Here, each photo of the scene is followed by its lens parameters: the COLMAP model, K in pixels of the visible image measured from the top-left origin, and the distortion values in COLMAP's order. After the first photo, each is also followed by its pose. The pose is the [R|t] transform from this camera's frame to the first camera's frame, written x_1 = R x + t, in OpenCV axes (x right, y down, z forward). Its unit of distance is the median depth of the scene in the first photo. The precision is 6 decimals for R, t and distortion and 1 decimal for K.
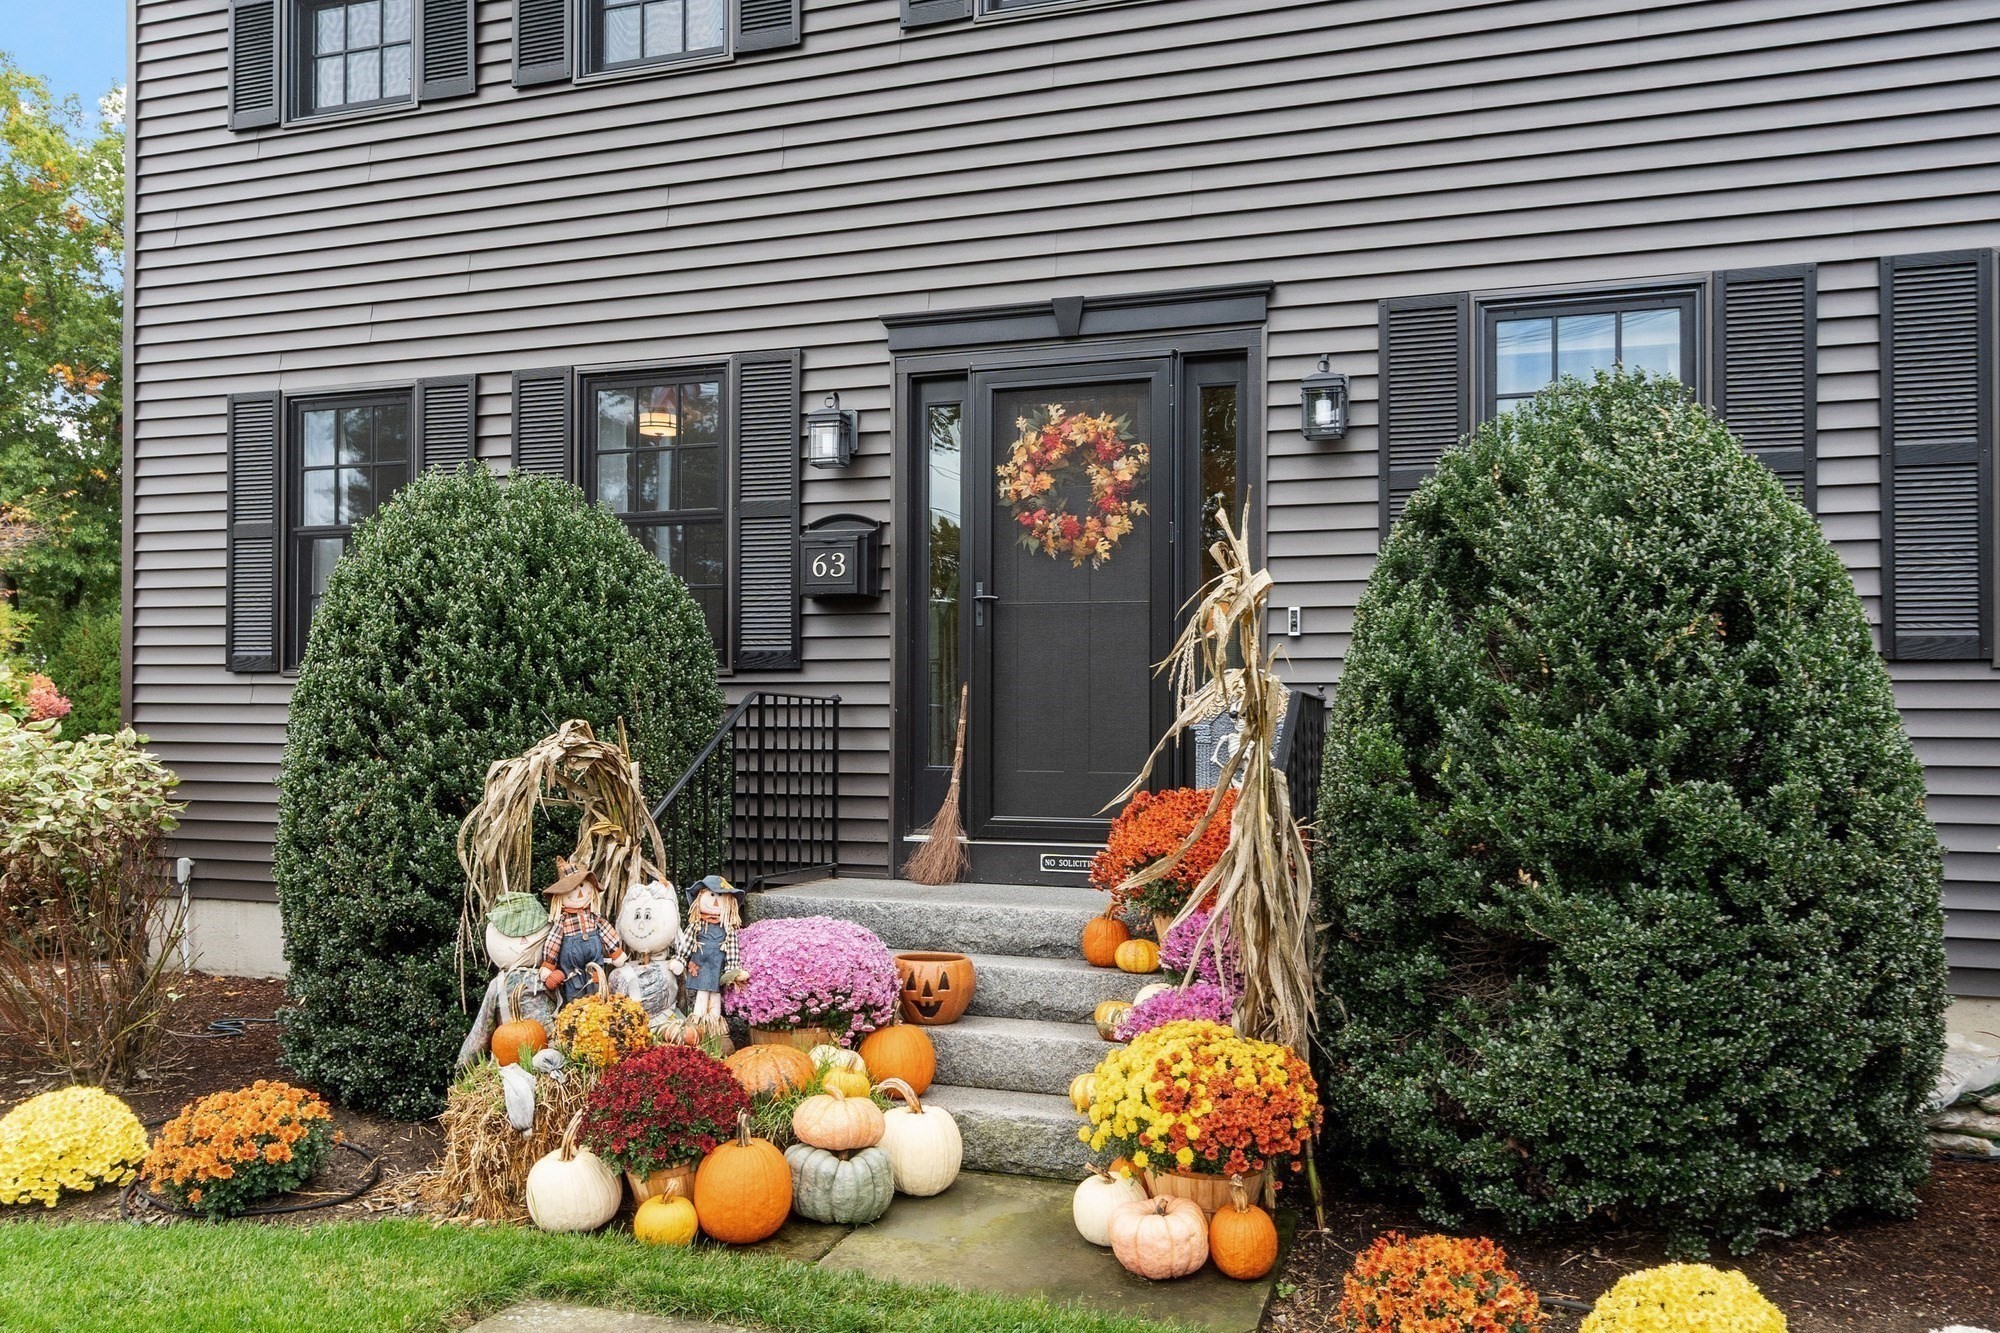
lens RADIAL K [[1561.7, 0, 1014.3], [0, 1561.7, 743.1], [0, 0, 1]] dist [0.001824, 0.002438]
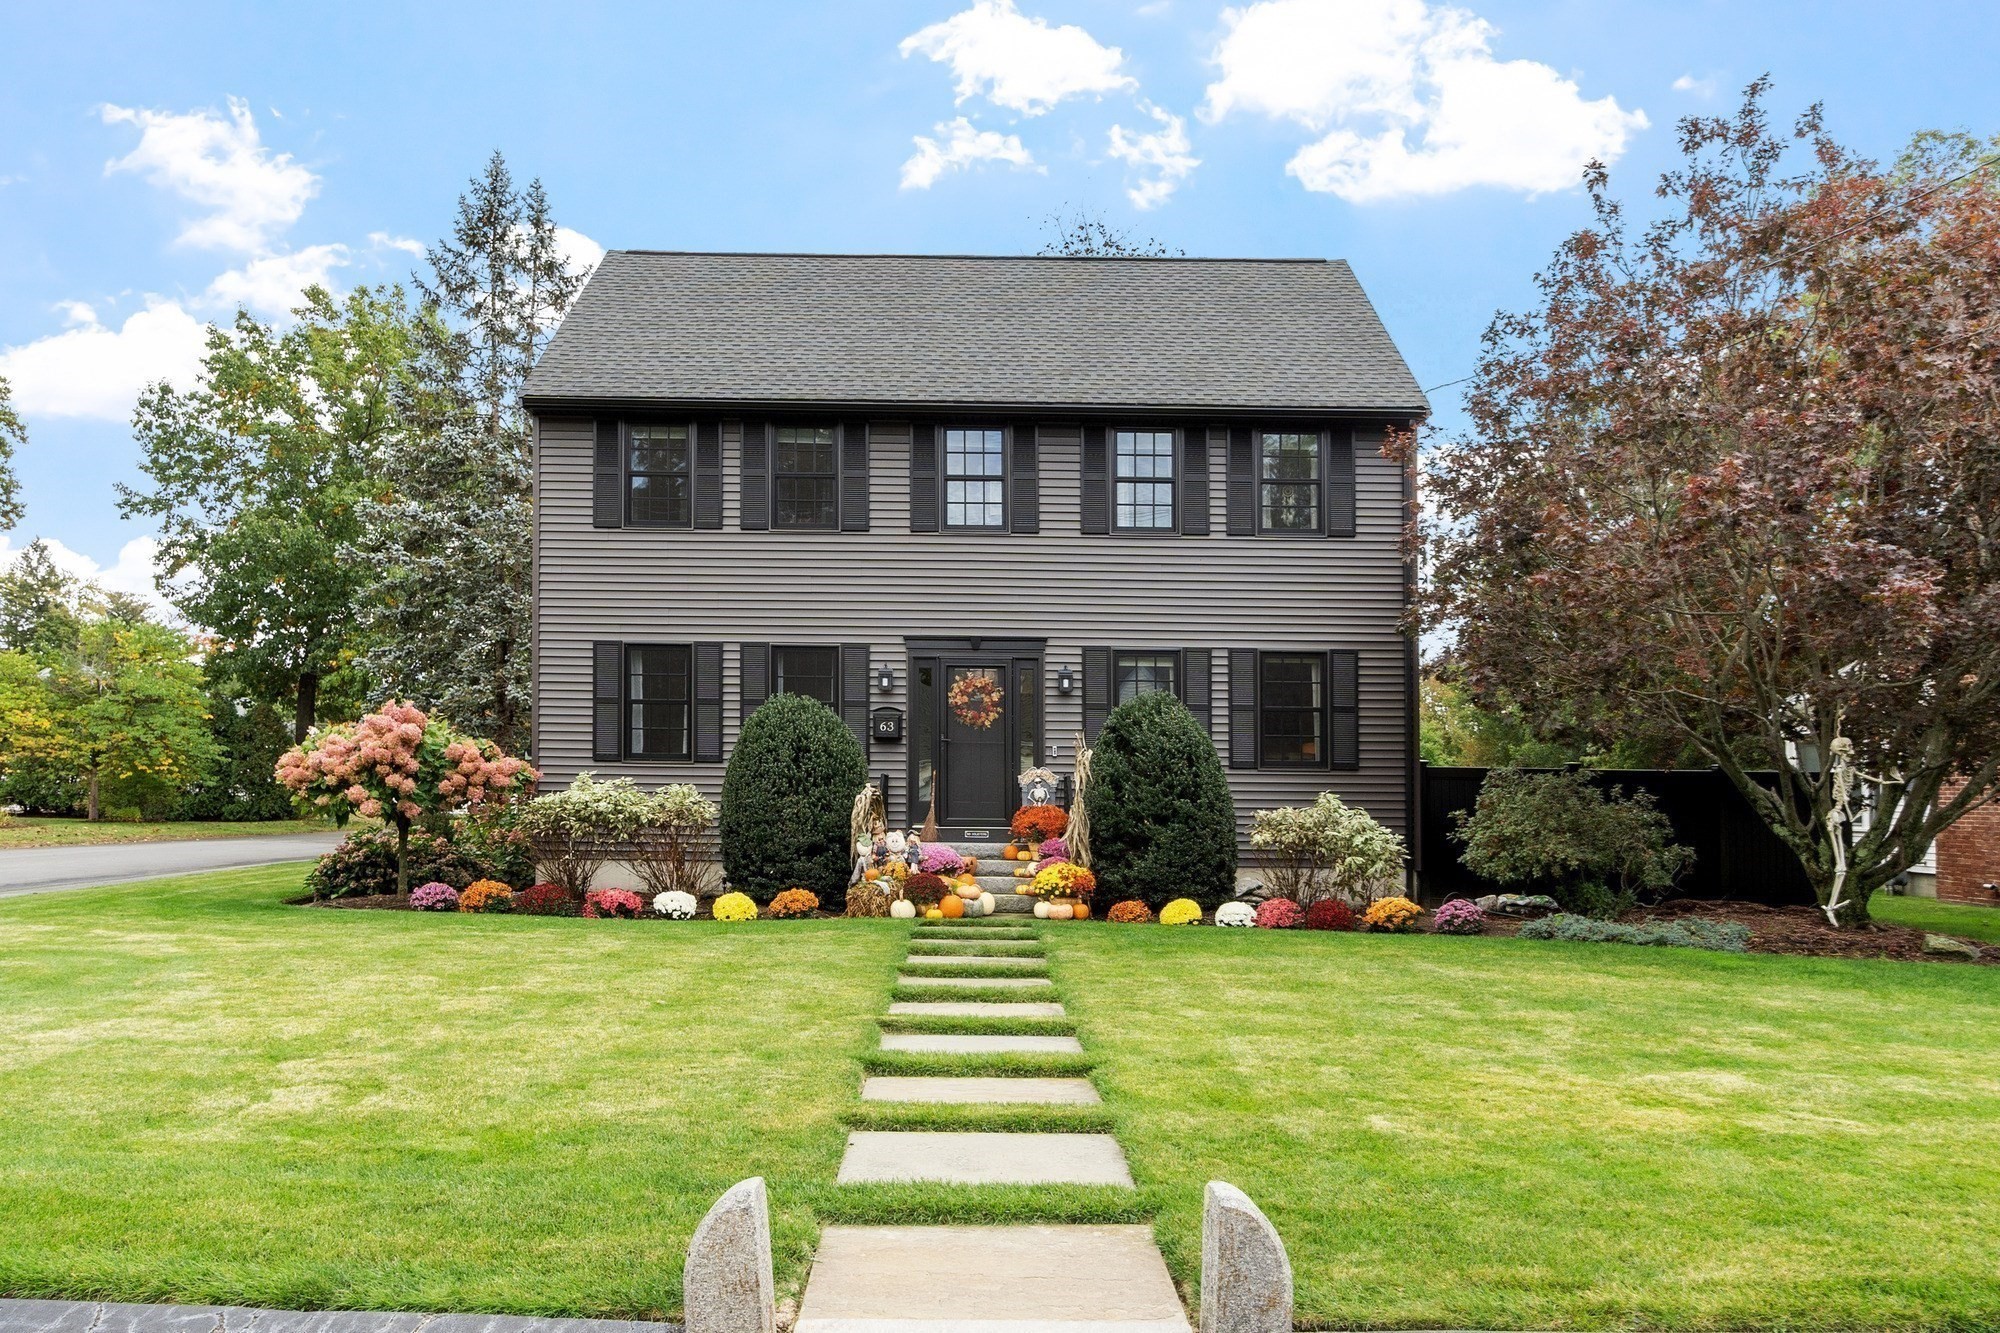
lens RADIAL K [[1561.7, 0, 1014.3], [0, 1561.7, 743.1], [0, 0, 1]] dist [0.001824, 0.002438]
pose [[0.947726, 0.014961, 0.318734, -1.129219], [-0.002139, 0.999176, -0.040541, 0.036869], [-0.319078, 0.037740, 0.946977, -2.407836]]
